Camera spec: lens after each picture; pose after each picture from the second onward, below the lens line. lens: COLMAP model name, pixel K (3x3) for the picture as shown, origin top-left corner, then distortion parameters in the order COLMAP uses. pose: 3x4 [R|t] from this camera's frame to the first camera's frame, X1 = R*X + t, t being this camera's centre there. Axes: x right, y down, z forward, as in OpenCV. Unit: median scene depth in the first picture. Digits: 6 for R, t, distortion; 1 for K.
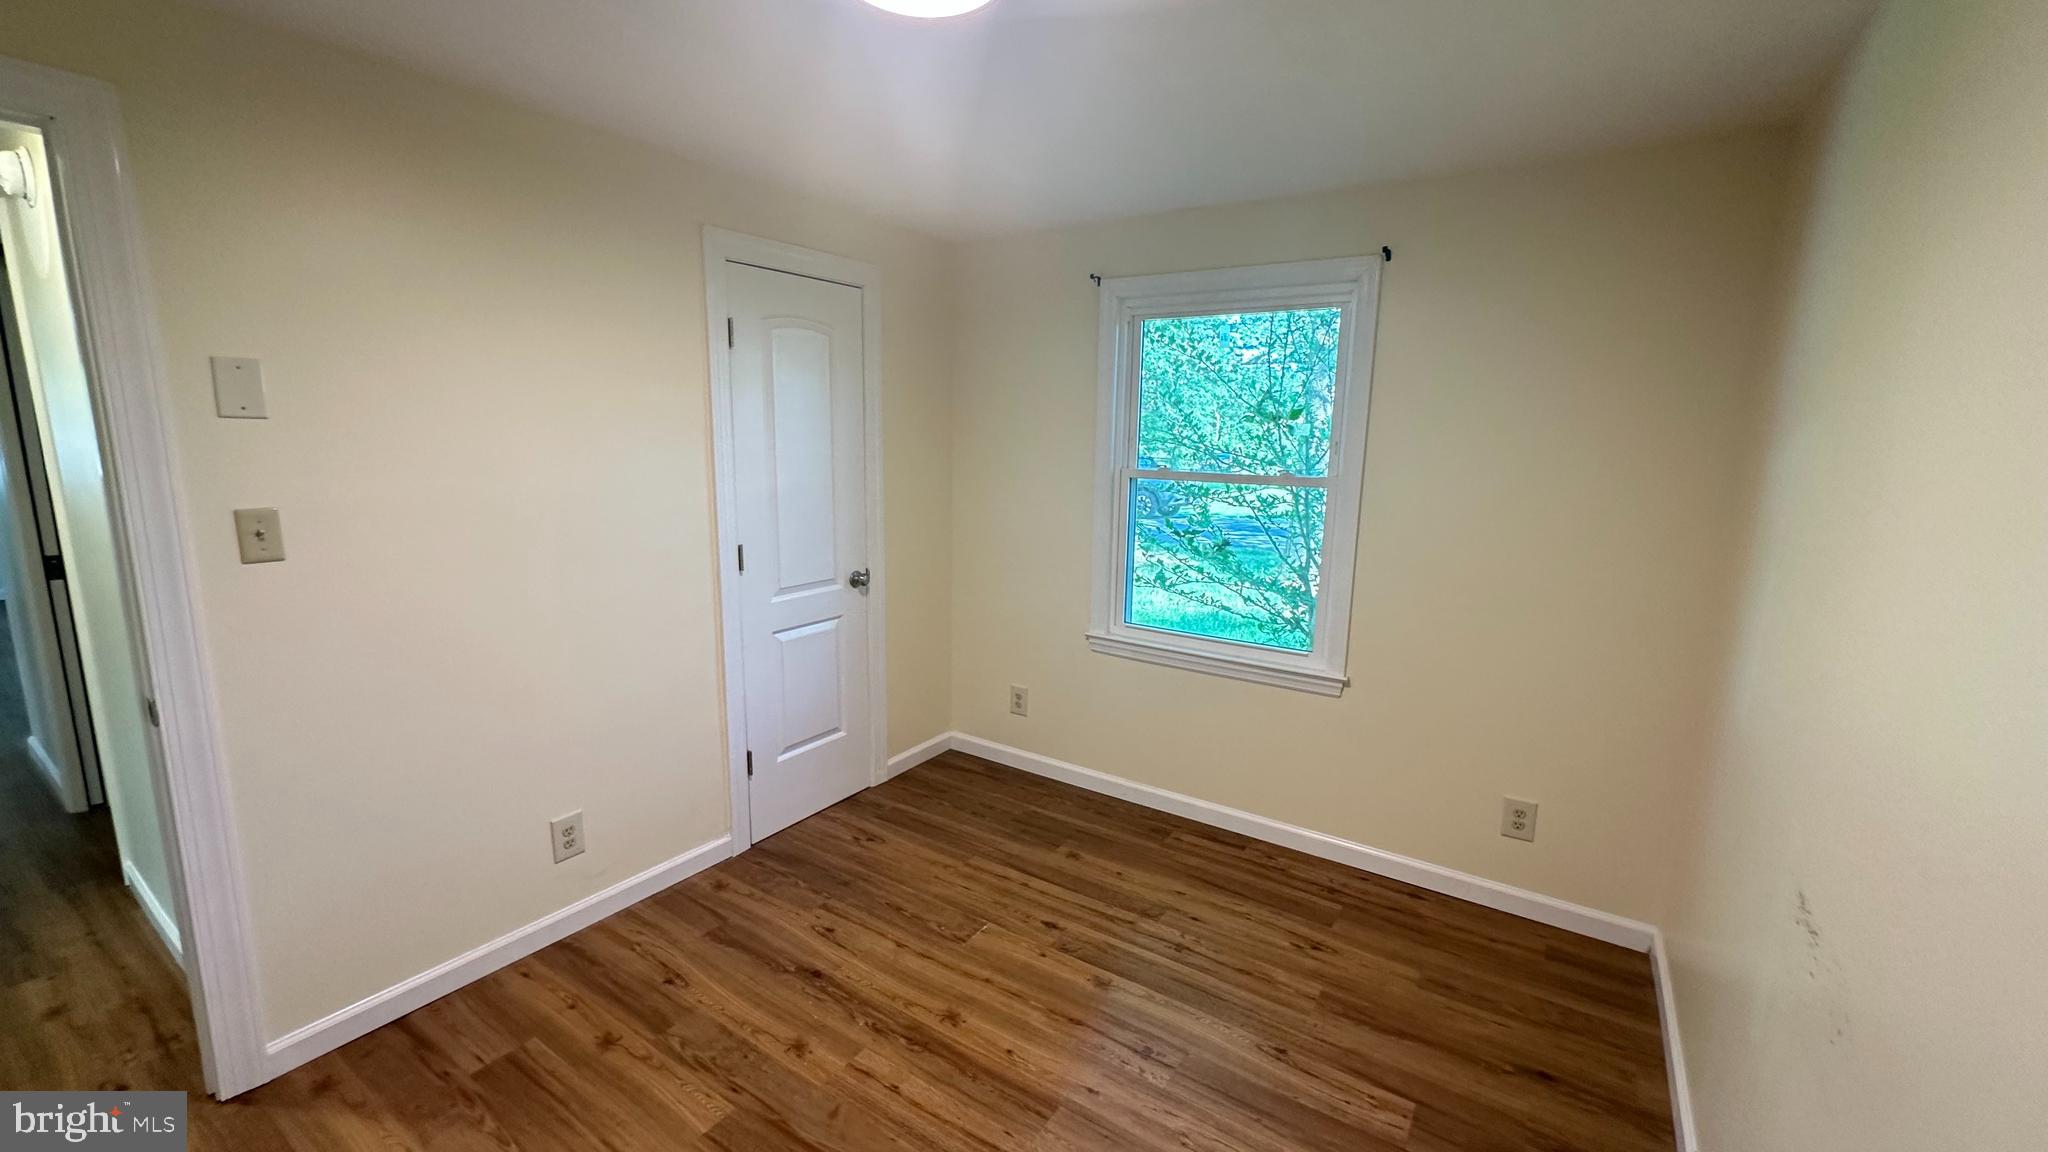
lens RADIAL K [[818.3, 0, 1024.4], [0, 818.3, 574.7], [0, 0, 1]] dist [-0.003628, 0.000901]
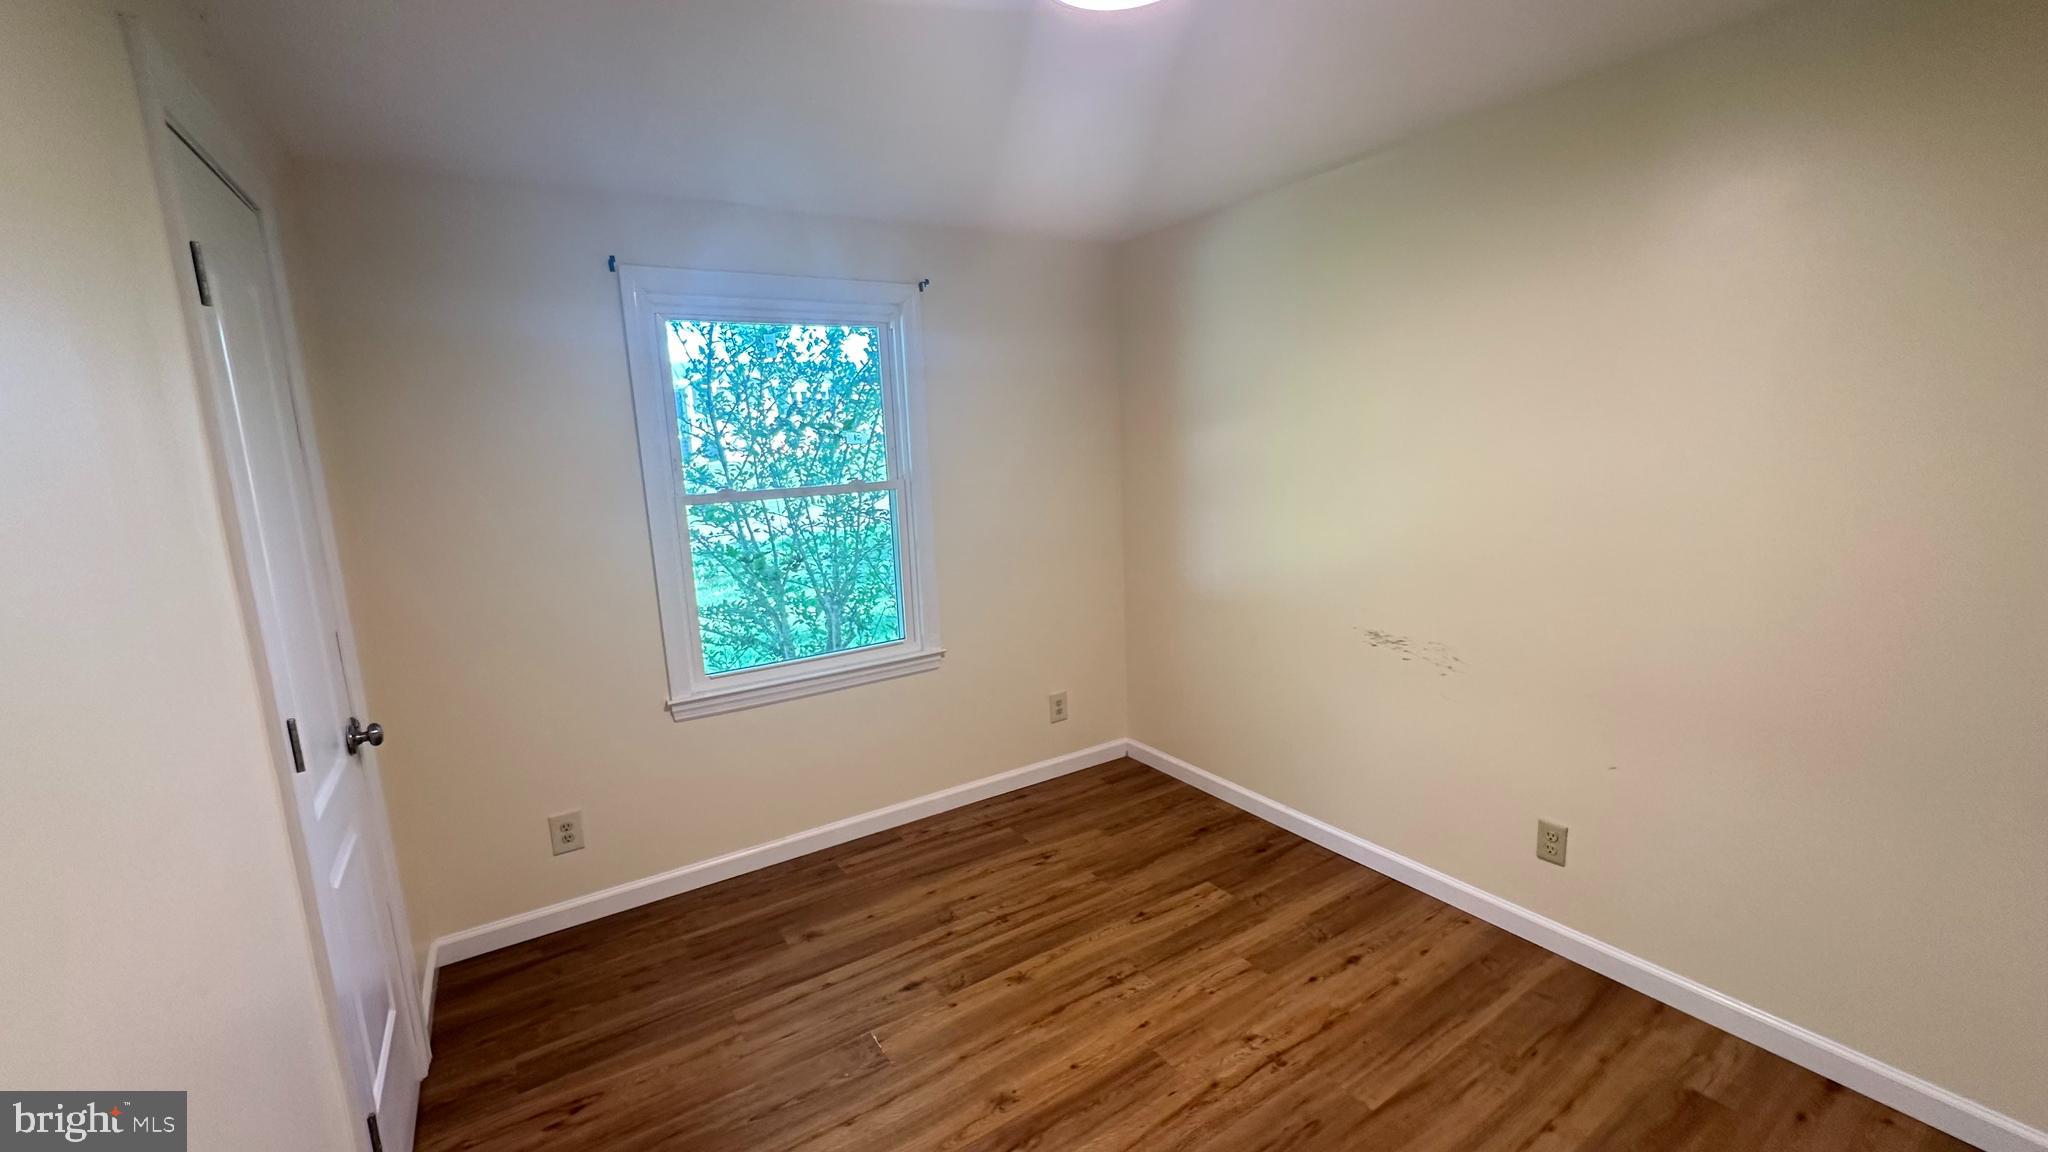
lens RADIAL K [[818.3, 0, 1021.2], [0, 818.3, 573.3], [0, 0, 1]] dist [-0.003628, 0.000901]
pose [[0.399944, -0.184185, 0.897842, -0.672056], [0.210076, 0.971943, 0.105808, -0.088971], [-0.892139, 0.146298, 0.427416, 0.455218]]
